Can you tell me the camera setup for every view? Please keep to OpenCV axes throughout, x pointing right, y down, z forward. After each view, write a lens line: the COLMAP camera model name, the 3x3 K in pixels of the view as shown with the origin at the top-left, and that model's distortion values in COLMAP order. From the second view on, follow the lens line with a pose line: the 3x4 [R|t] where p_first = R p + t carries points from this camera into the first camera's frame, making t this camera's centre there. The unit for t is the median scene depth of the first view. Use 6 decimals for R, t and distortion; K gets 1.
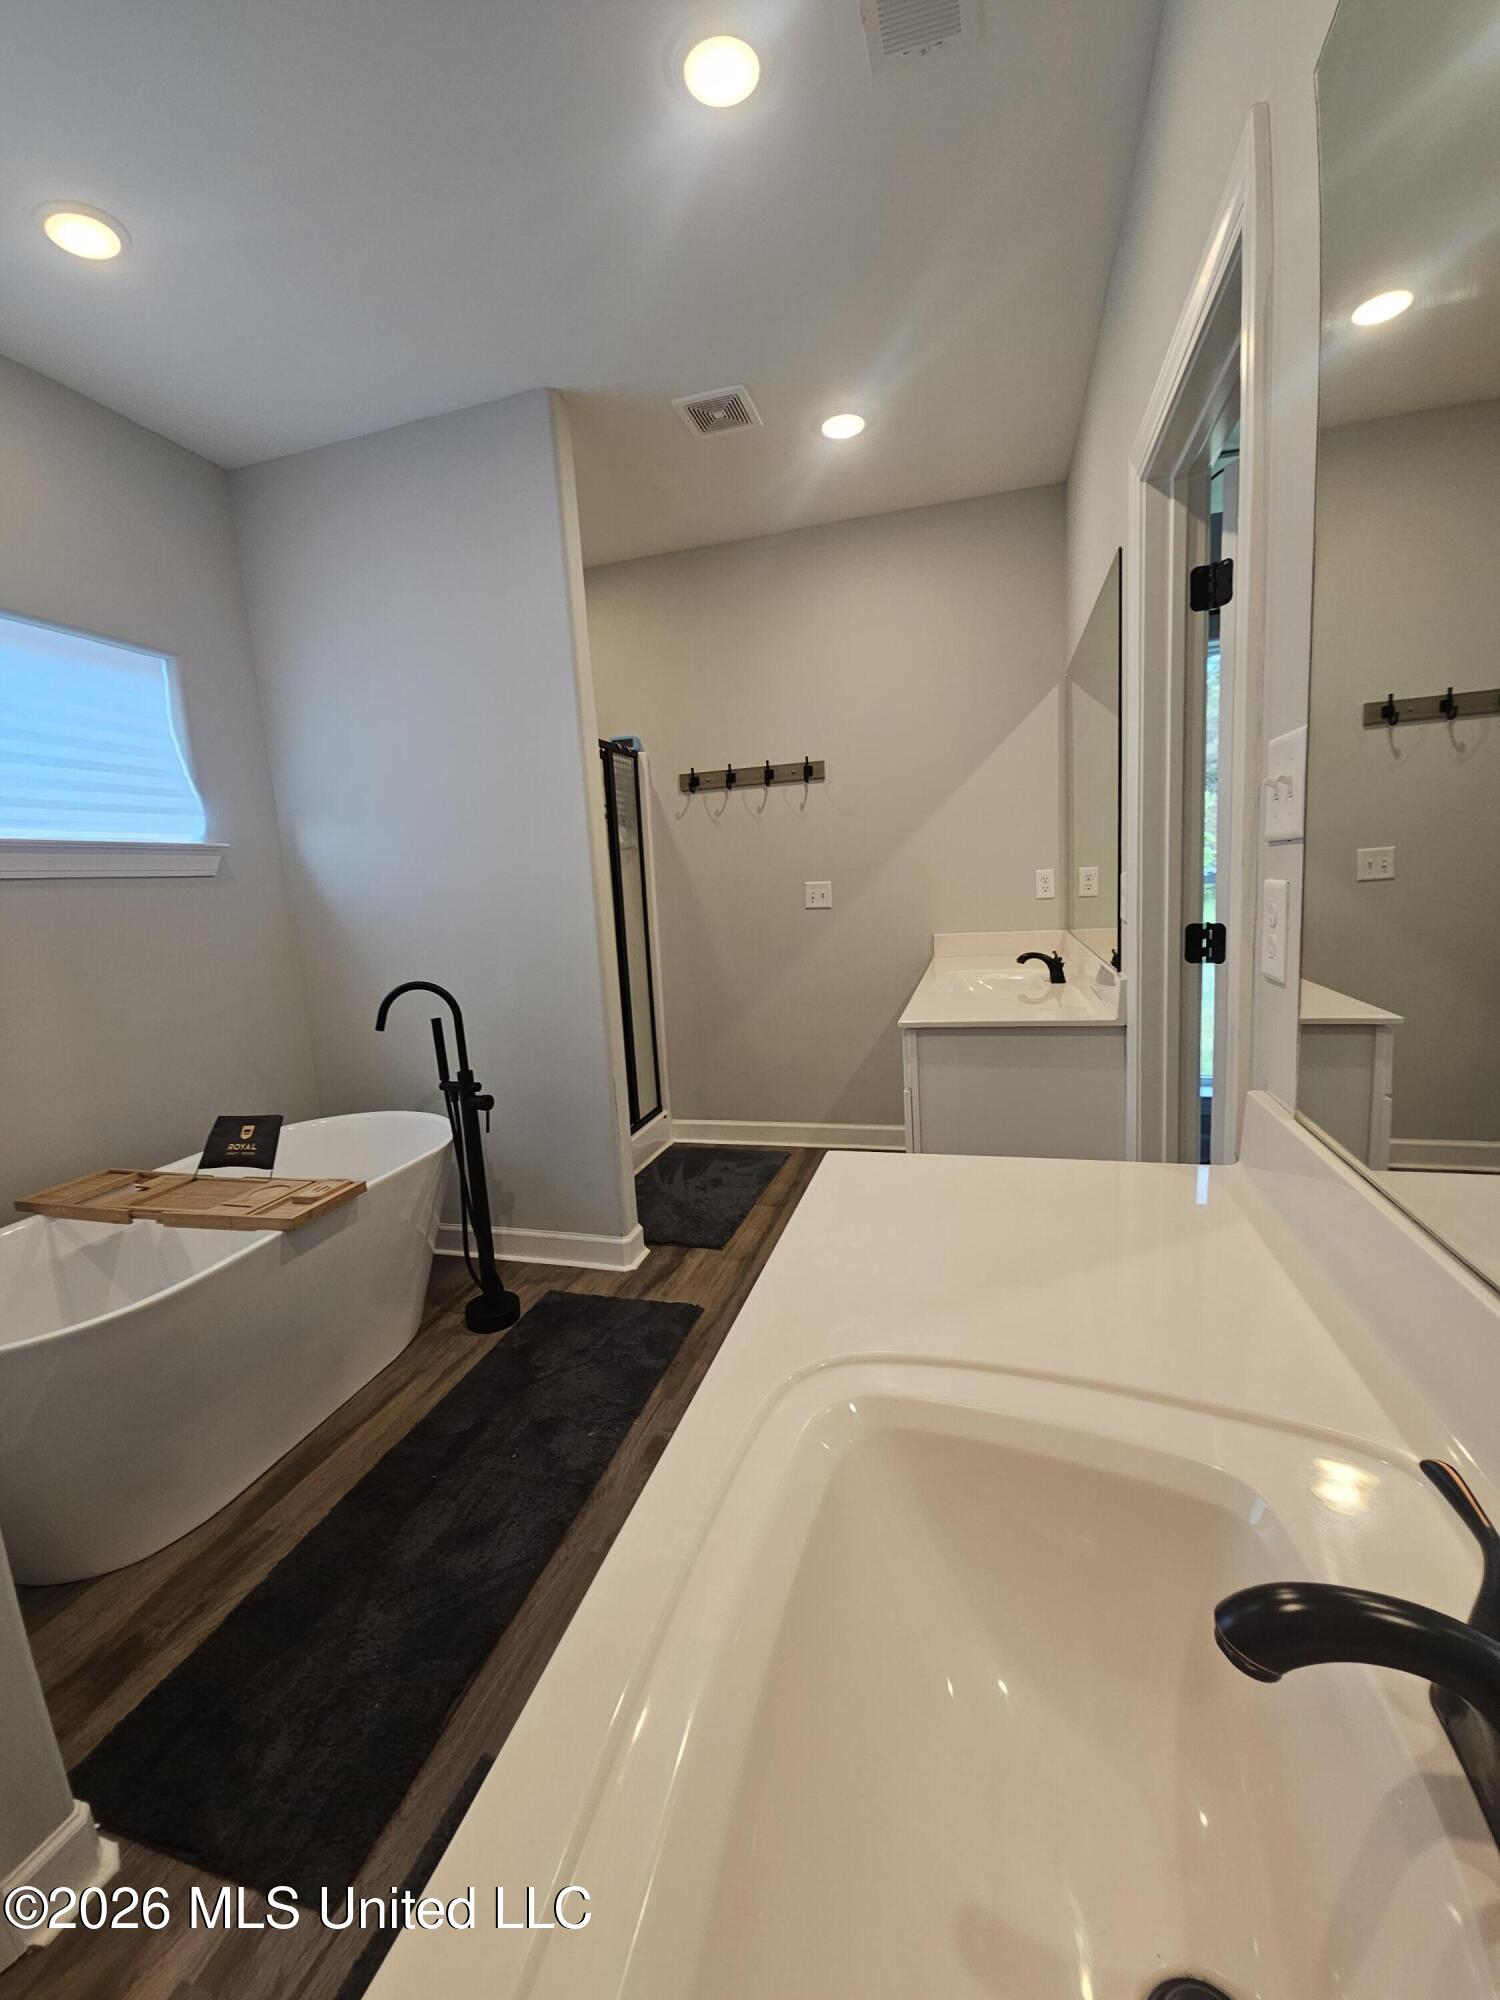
lens RADIAL K [[822.5, 0, 760.9], [0, 822.5, 991.3], [0, 0, 1]] dist [-0.000524, -0.003632]
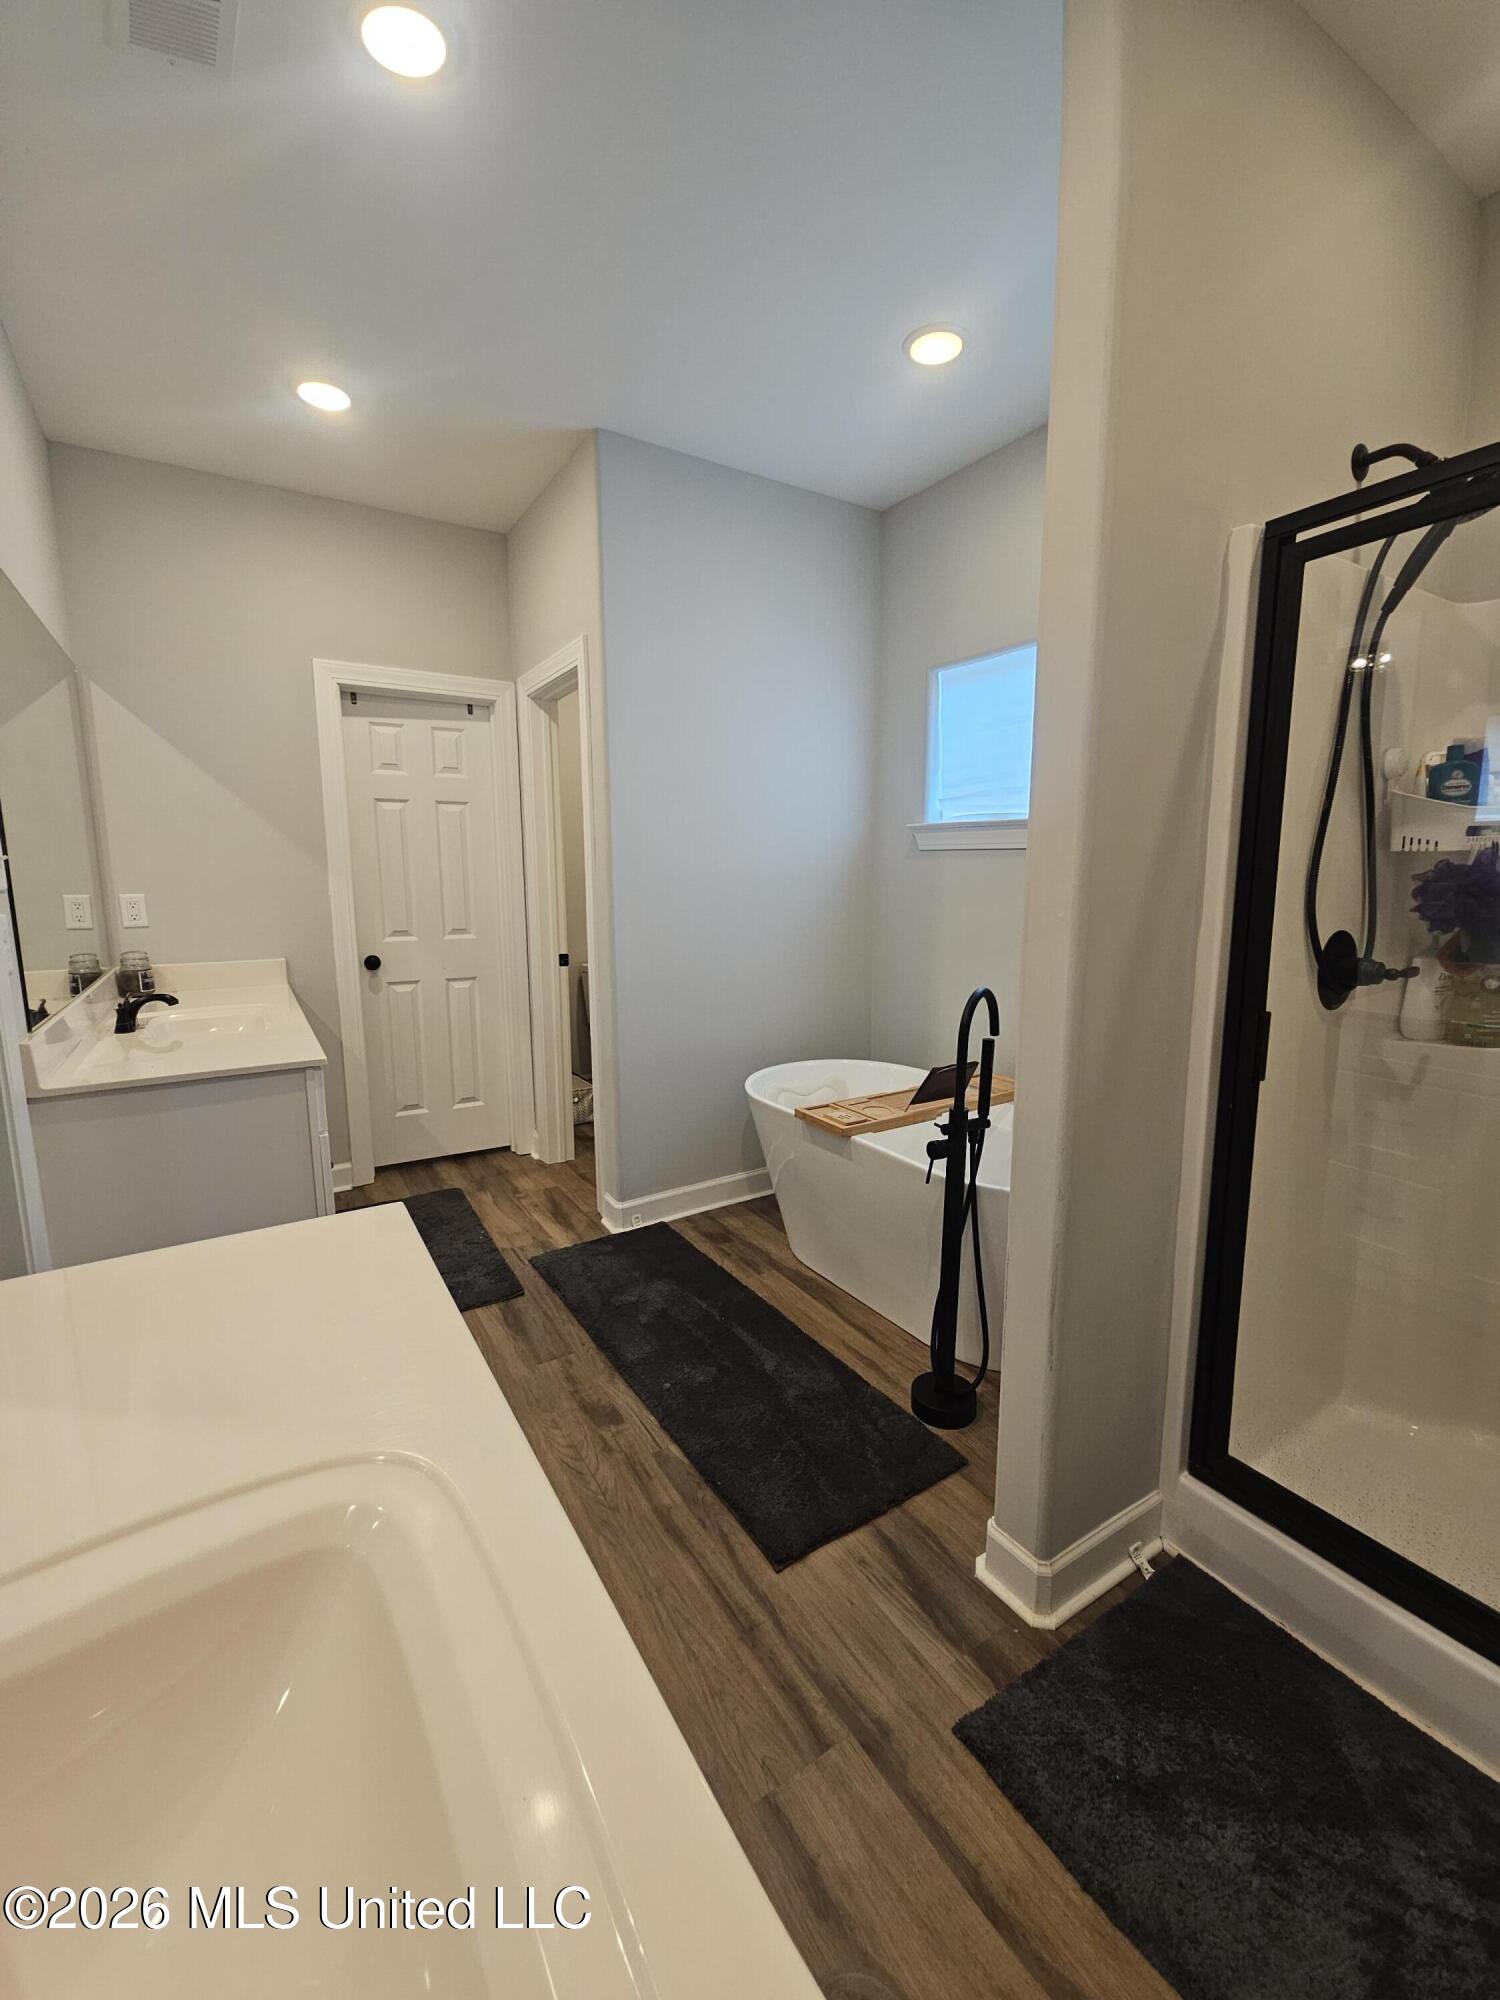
lens RADIAL K [[822.5, 0, 744.6], [0, 822.5, 998.1], [0, 0, 1]] dist [-0.000524, -0.003632]
pose [[-0.681092, 0.172946, -0.711480, 0.274678], [-0.061100, 0.954890, 0.290605, -0.184899], [0.729644, 0.241400, -0.639801, 1.098174]]
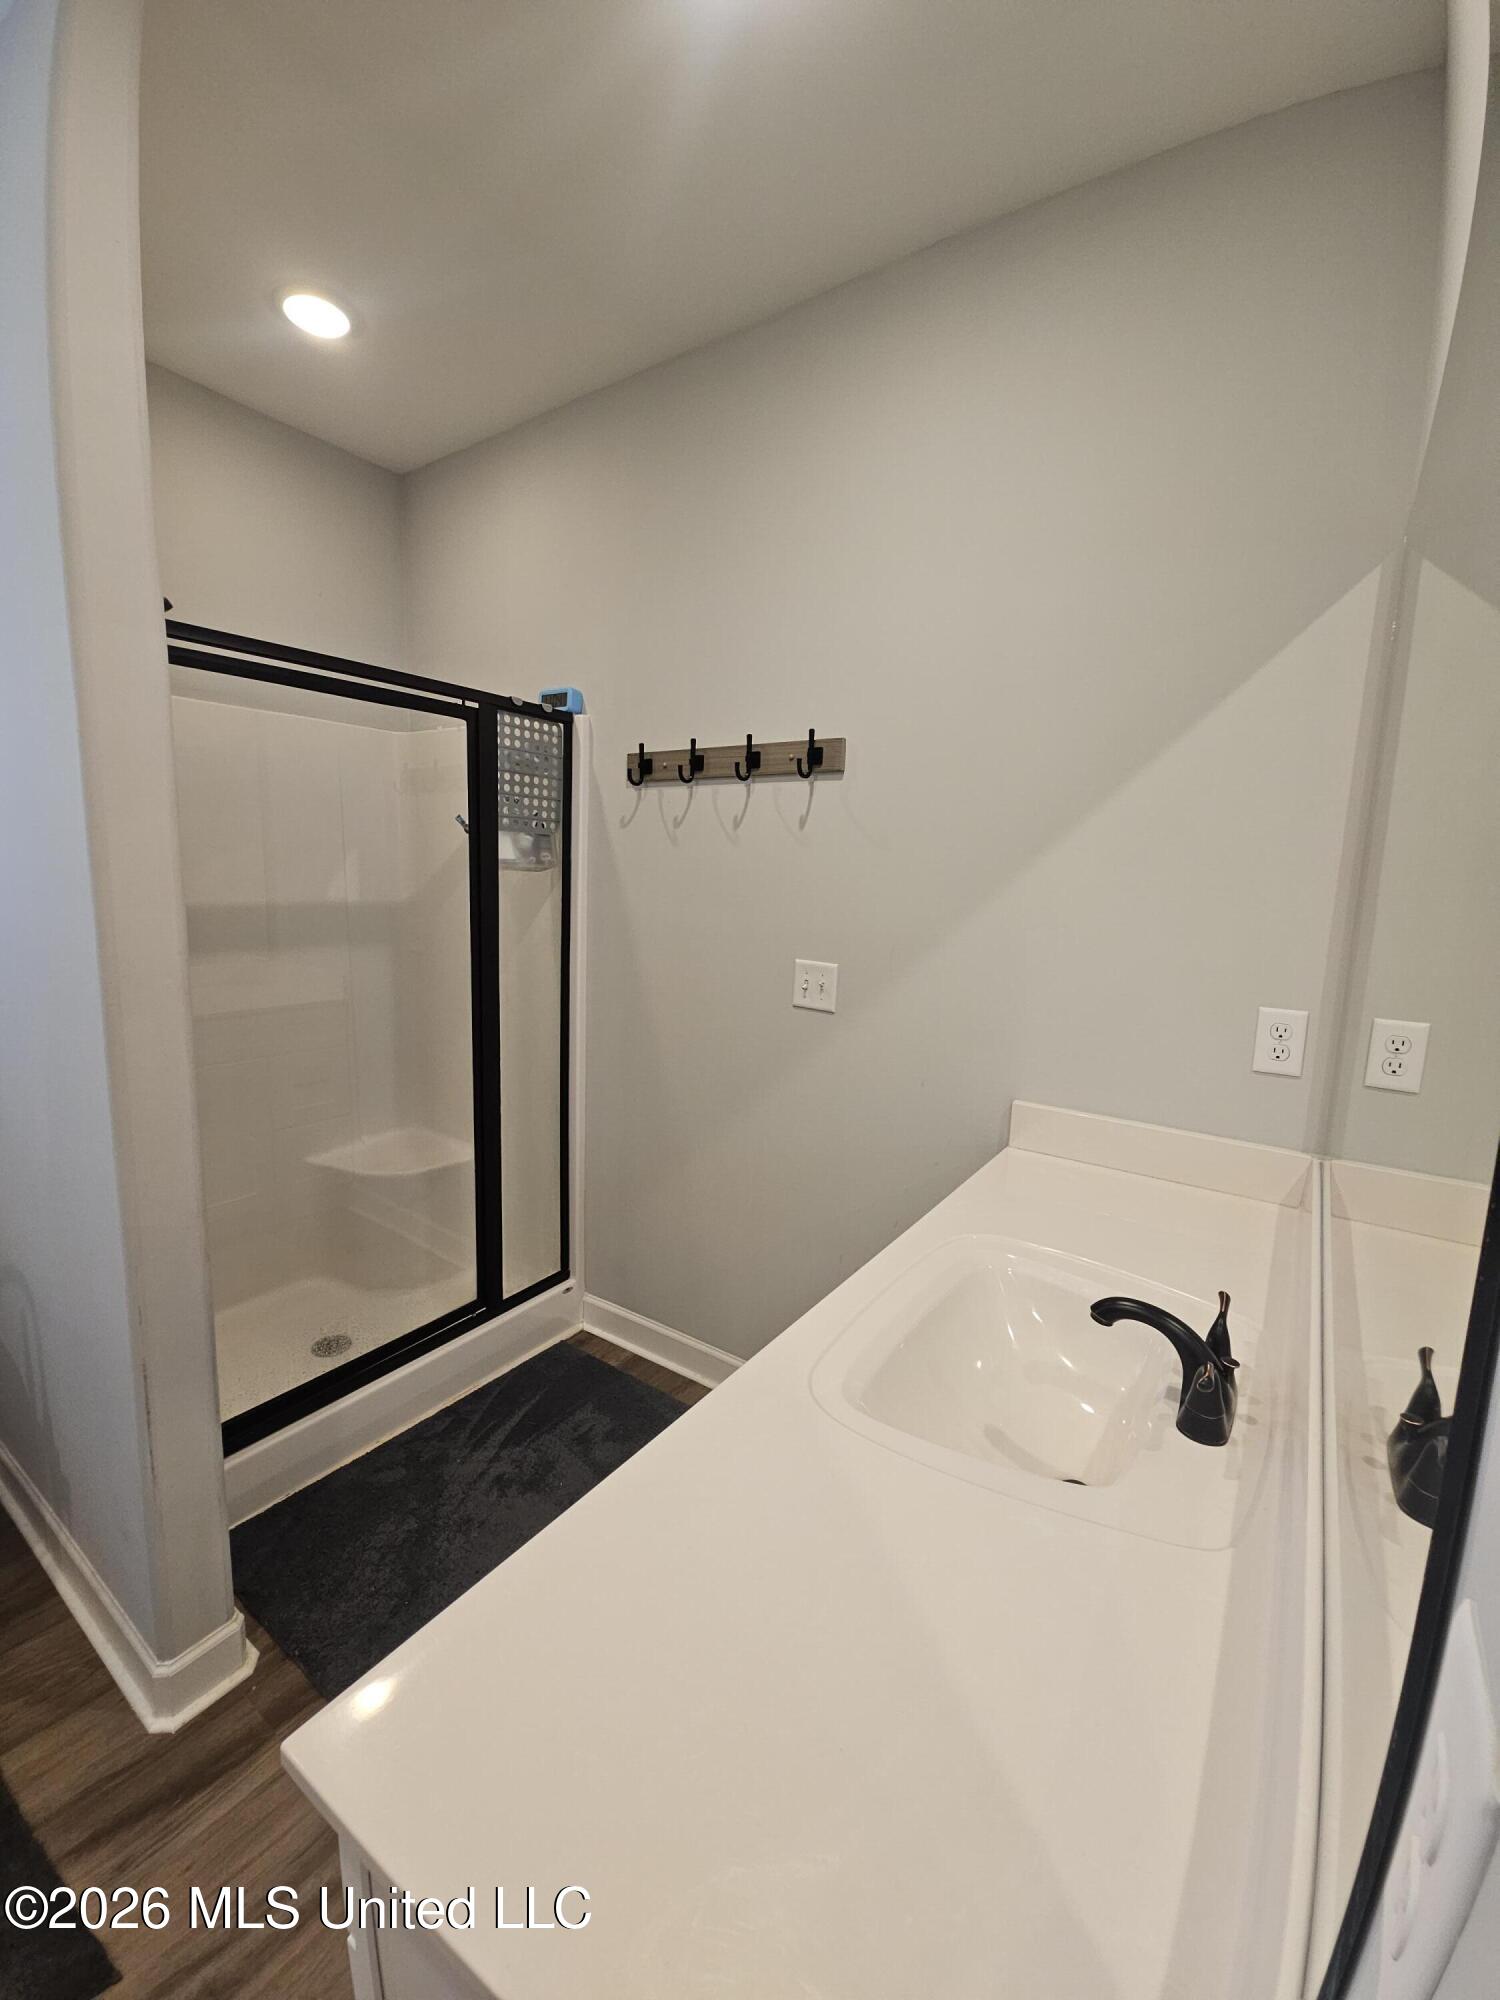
lens RADIAL K [[822.5, 0, 756.0], [0, 822.5, 988.2], [0, 0, 1]] dist [-0.000524, -0.003632]
pose [[0.940249, 0.132676, -0.313575, 0.263573], [-0.130373, 0.991058, 0.028404, -0.161990], [0.314540, 0.014175, 0.949138, 0.607343]]
